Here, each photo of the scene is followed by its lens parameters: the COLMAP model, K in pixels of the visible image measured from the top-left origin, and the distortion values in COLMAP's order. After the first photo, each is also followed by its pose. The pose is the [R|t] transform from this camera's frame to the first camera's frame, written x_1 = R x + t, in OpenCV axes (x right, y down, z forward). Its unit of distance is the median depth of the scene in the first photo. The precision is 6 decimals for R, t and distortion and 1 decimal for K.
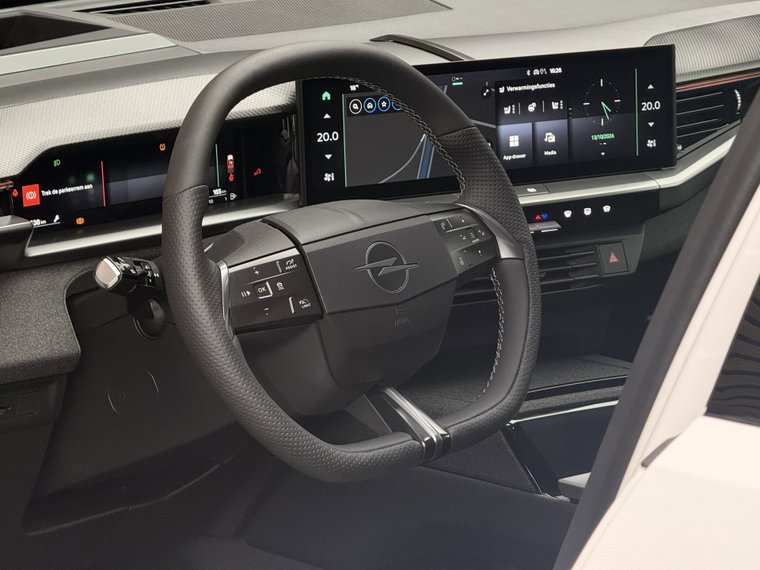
lens RADIAL K [[2680.1, 0, 380.0], [0, 2680.1, 285.0], [0, 0, 1]] dist [0.129405, 2.440182]
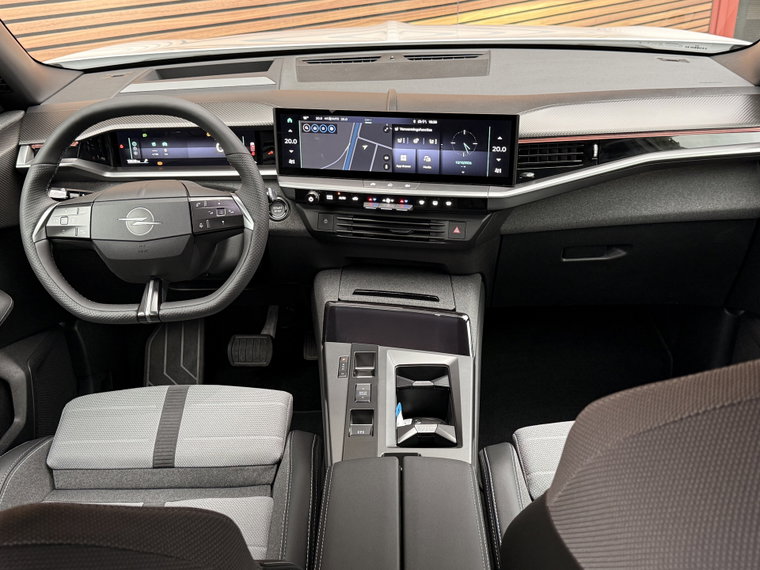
lens RADIAL K [[795.7, 0, 380.0], [0, 795.7, 285.0], [0, 0, 1]] dist [0.212126, -0.493320]
pose [[0.684239, 0.283713, -0.671807, 0.437263], [-0.124622, 0.953159, 0.275604, -0.120721], [0.718531, -0.104857, 0.687545, 0.600734]]
